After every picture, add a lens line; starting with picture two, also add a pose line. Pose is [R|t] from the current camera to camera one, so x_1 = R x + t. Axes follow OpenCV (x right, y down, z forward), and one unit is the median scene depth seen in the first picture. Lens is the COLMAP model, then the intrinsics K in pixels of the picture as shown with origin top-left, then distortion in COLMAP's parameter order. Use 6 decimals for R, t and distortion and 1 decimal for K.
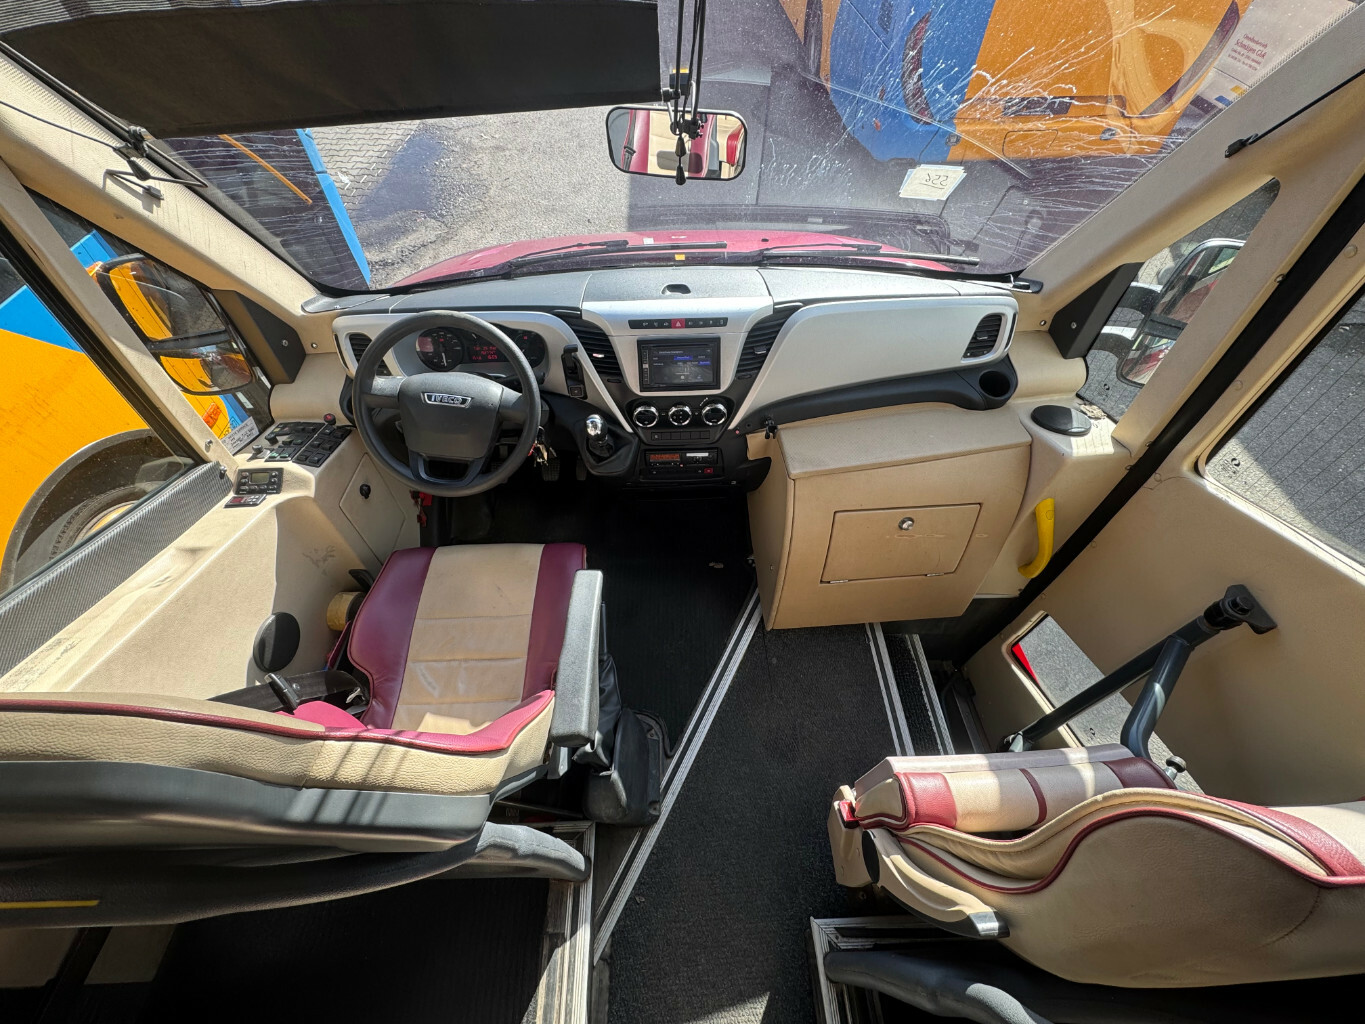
lens RADIAL K [[548.8, 0, 681.0], [0, 548.8, 503.8], [0, 0, 1]] dist [-0.000250, 0.000084]
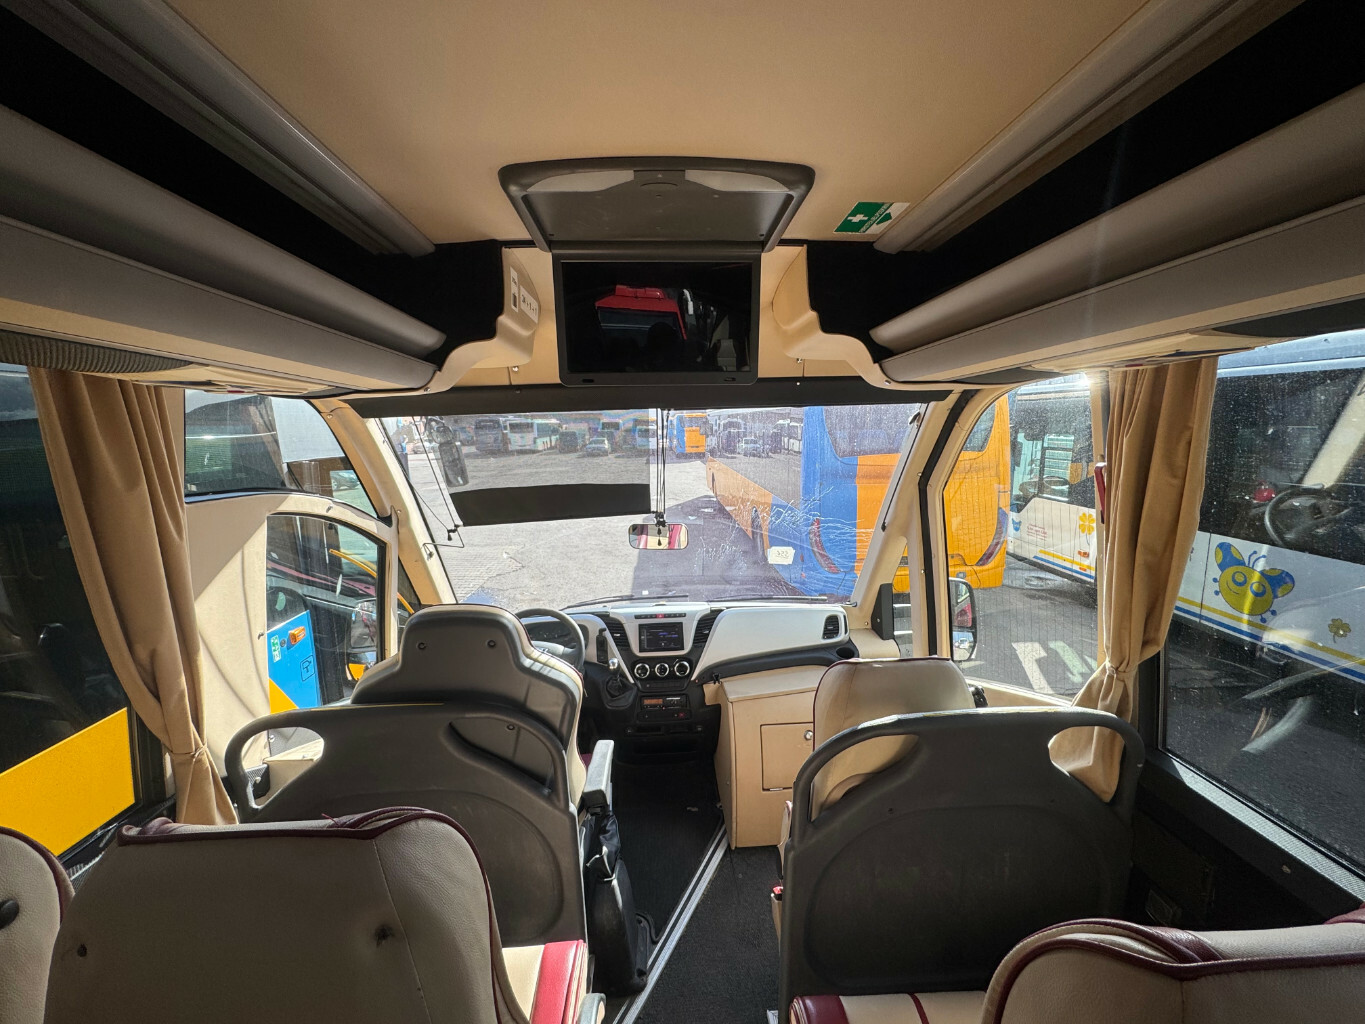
lens RADIAL K [[548.8, 0, 685.4], [0, 548.8, 520.1], [0, 0, 1]] dist [-0.000250, 0.000084]
pose [[0.999487, -0.019312, 0.025557, 0.035733], [0.031563, 0.729950, -0.682771, 0.661826], [-0.005470, 0.683227, 0.730185, -0.560129]]
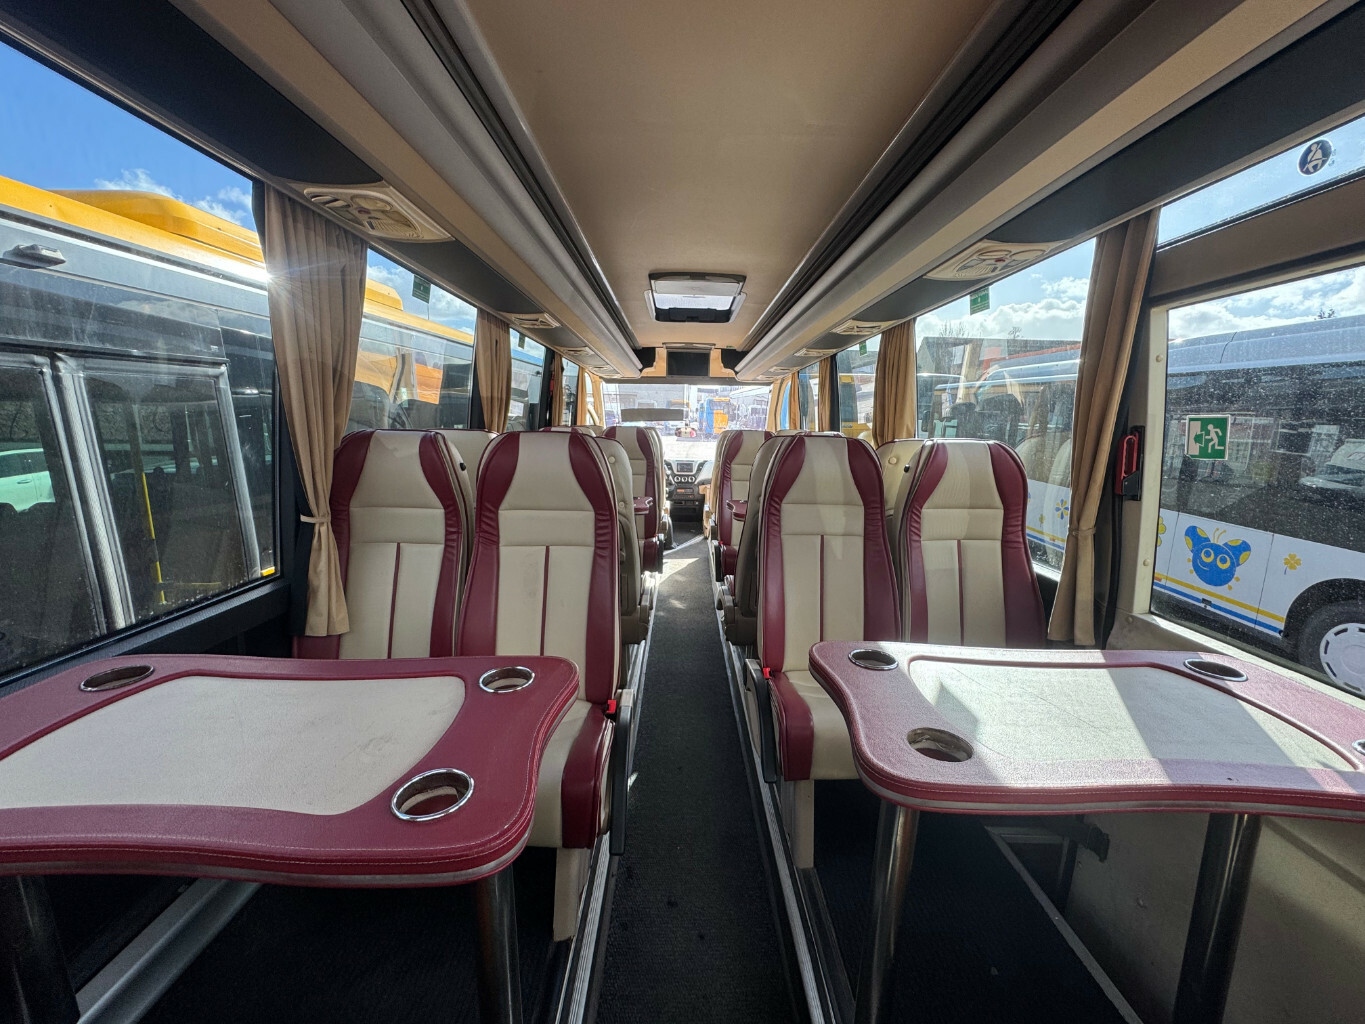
lens RADIAL K [[548.8, 0, 680.4], [0, 548.8, 519.2], [0, 0, 1]] dist [-0.000250, 0.000084]
pose [[0.999031, 0.031141, -0.031087, 0.119906], [-0.043927, 0.747100, -0.663259, 3.219010], [0.002570, 0.663982, 0.747744, -2.300411]]
